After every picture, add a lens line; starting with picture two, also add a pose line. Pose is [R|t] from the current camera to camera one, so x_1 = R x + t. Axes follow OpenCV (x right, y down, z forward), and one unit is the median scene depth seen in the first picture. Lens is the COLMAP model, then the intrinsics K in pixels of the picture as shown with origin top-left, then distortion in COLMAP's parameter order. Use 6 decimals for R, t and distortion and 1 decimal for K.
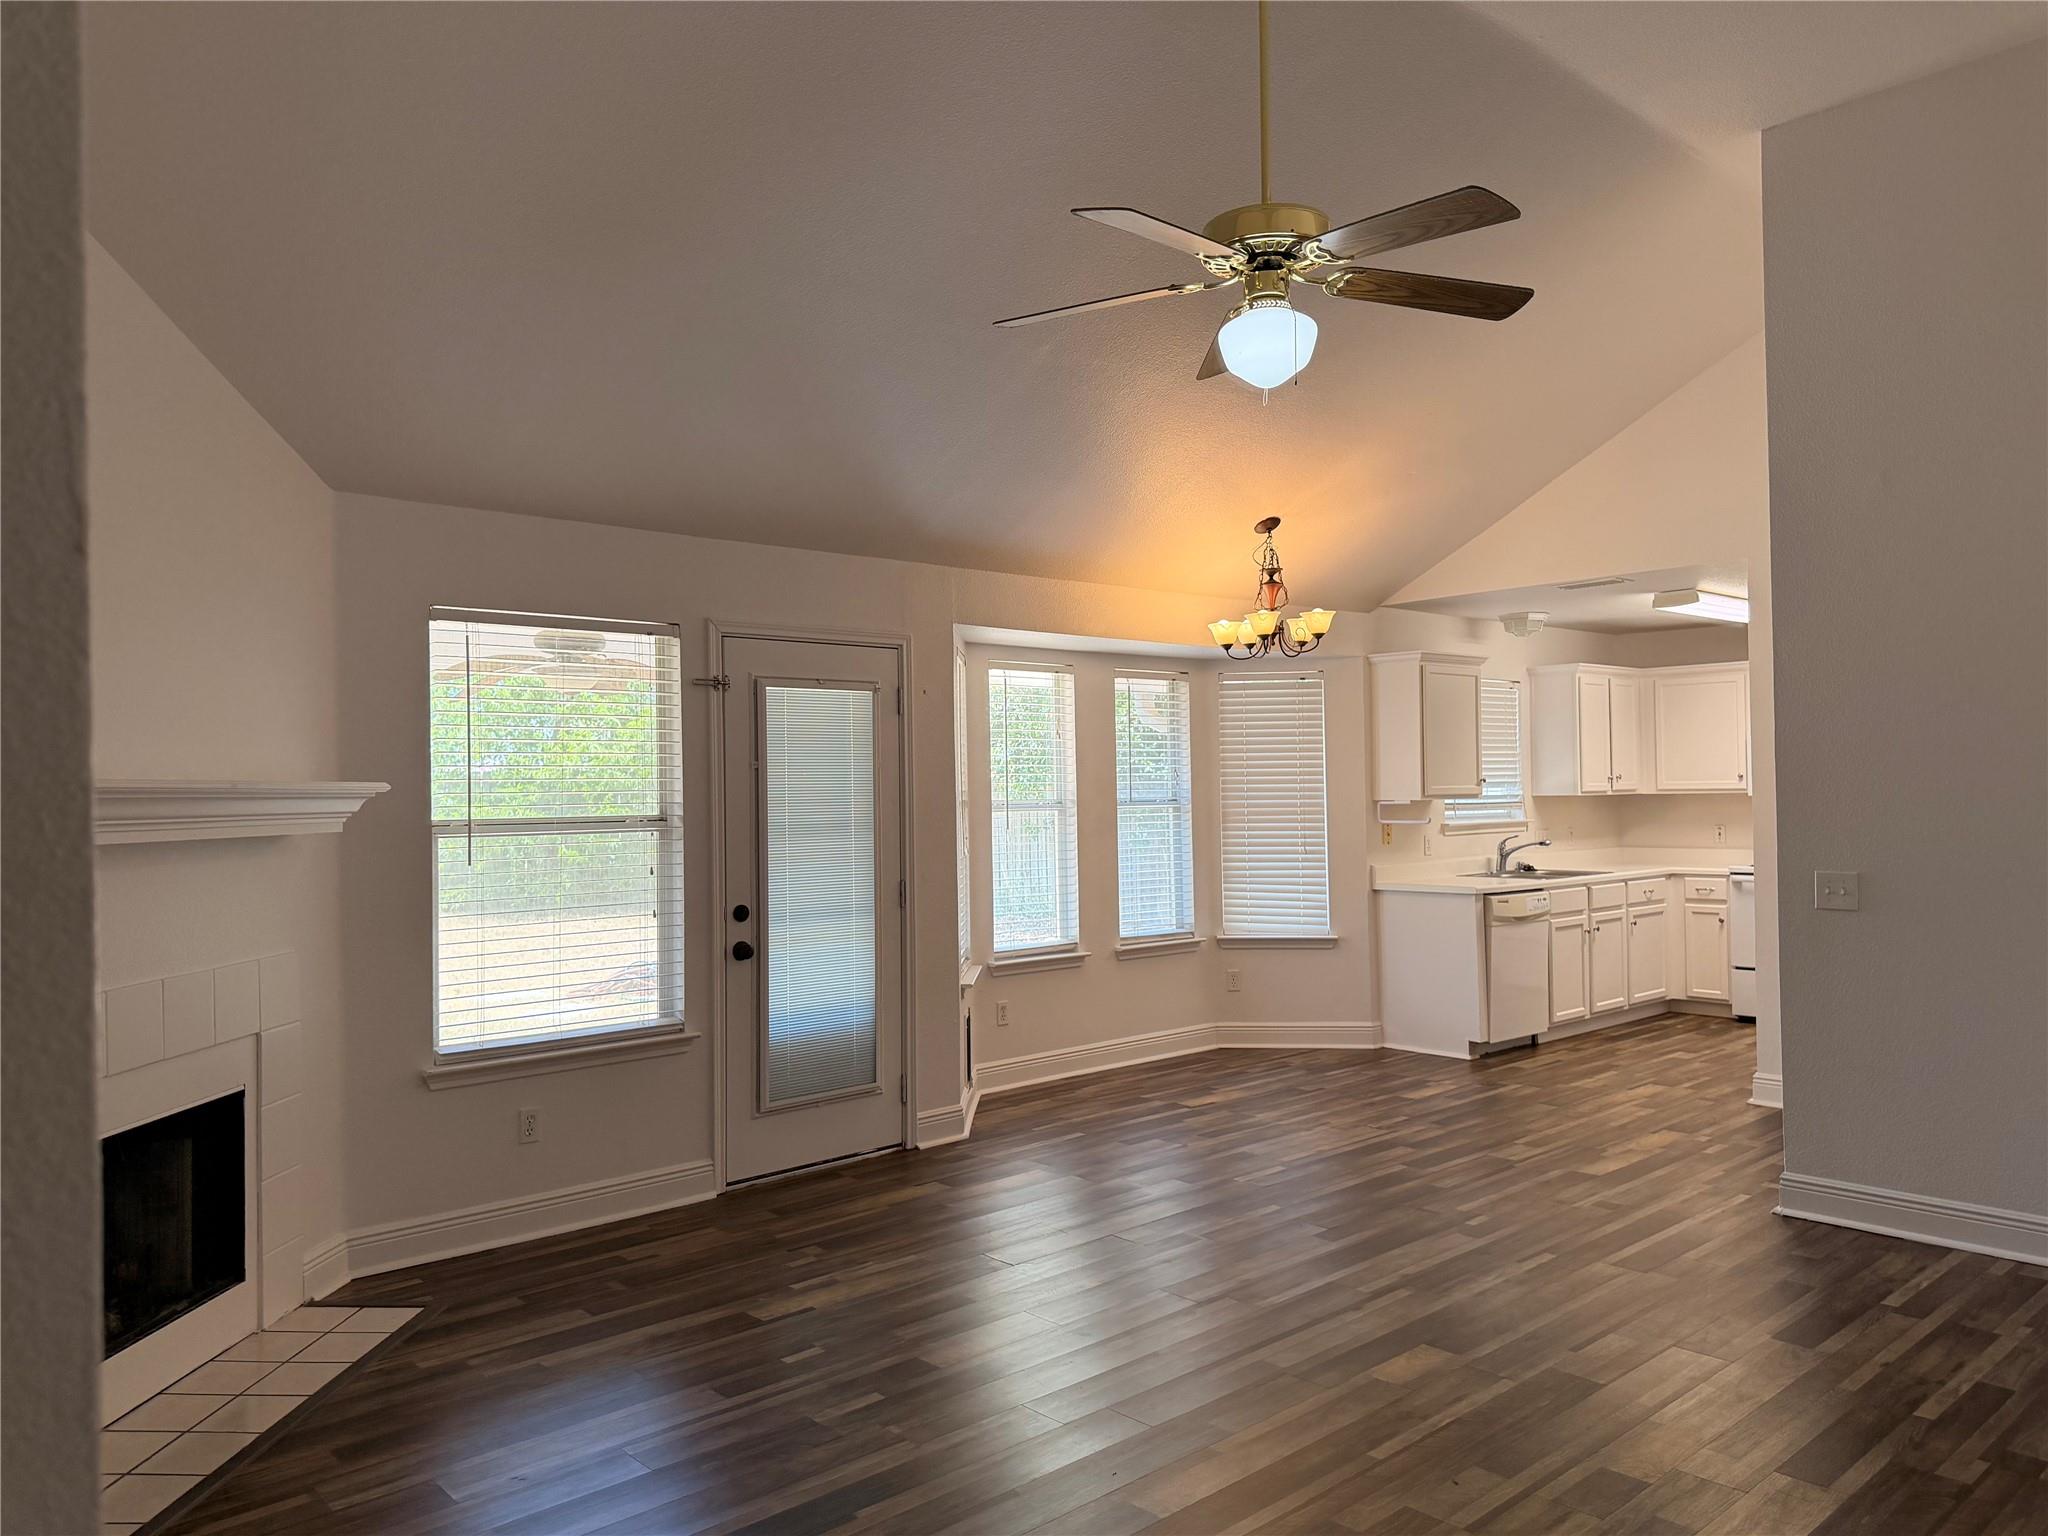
lens RADIAL K [[1432.7, 0, 1040.7], [0, 1432.7, 770.6], [0, 0, 1]] dist [0.046353, -0.046571]
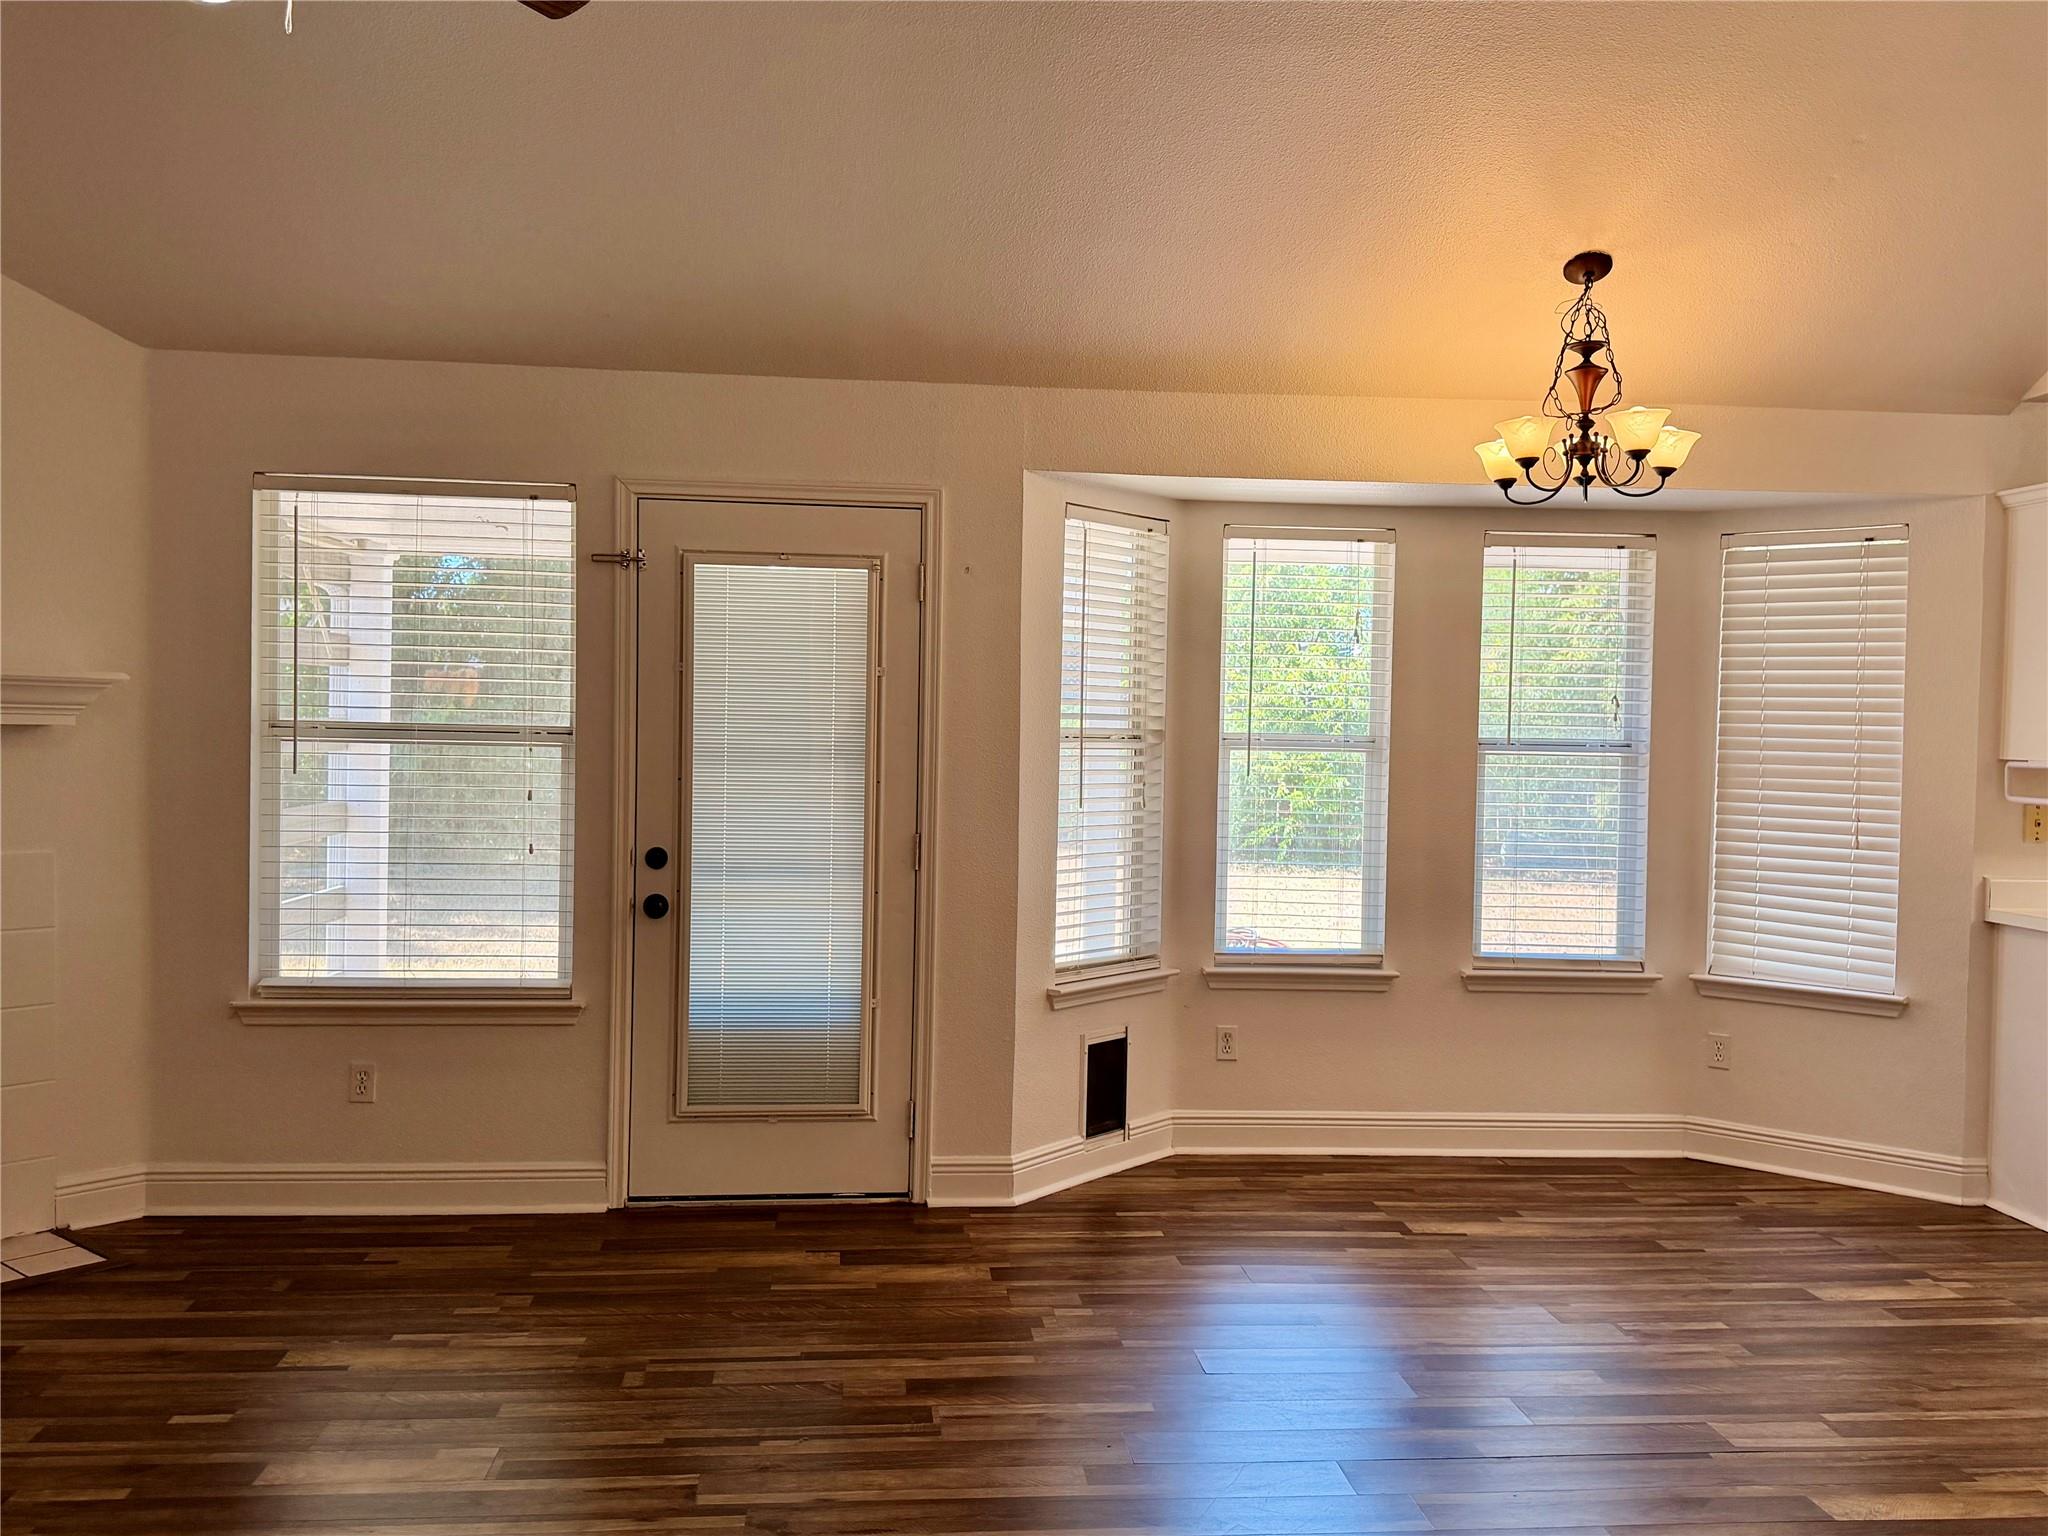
lens RADIAL K [[1732.2, 0, 1045.0], [0, 1732.2, 783.2], [0, 0, 1]] dist [0.062688, -0.072231]
pose [[0.801687, 0.045194, -0.596034, 0.496065], [-0.022858, 0.998726, 0.044984, 0.011792], [0.597307, -0.022439, 0.801698, 0.359709]]
